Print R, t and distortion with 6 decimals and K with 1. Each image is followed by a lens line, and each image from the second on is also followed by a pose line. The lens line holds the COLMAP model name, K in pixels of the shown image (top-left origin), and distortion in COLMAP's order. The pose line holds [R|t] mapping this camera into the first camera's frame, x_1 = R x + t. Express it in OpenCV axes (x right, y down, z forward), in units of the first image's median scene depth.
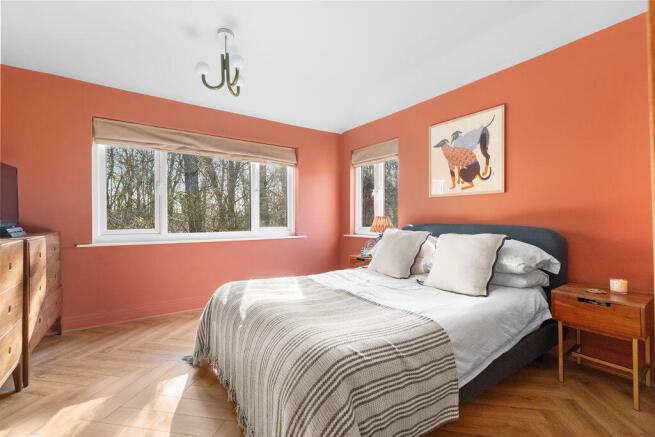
lens RADIAL K [[286.7, 0, 329.4], [0, 286.7, 219.8], [0, 0, 1]] dist [-0.002779, -0.000419]
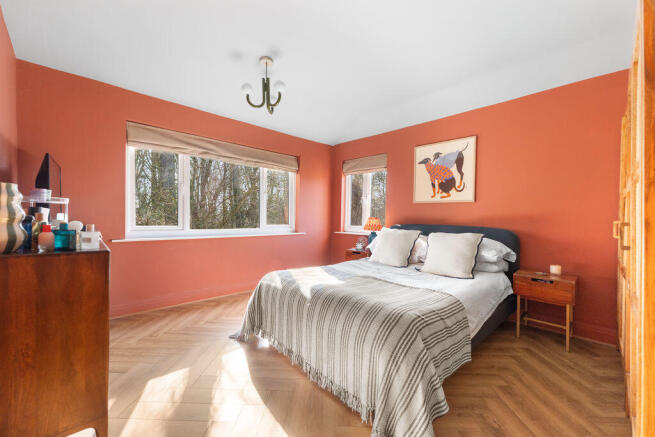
lens RADIAL K [[262.9, 0, 325.0], [0, 262.9, 220.3], [0, 0, 1]] dist [-0.004741, 0.001100]
pose [[0.988162, 0.015236, 0.152655, -0.264136], [-0.017078, 0.999796, 0.010760, -0.011249], [-0.152460, -0.013240, 0.988221, -0.102649]]
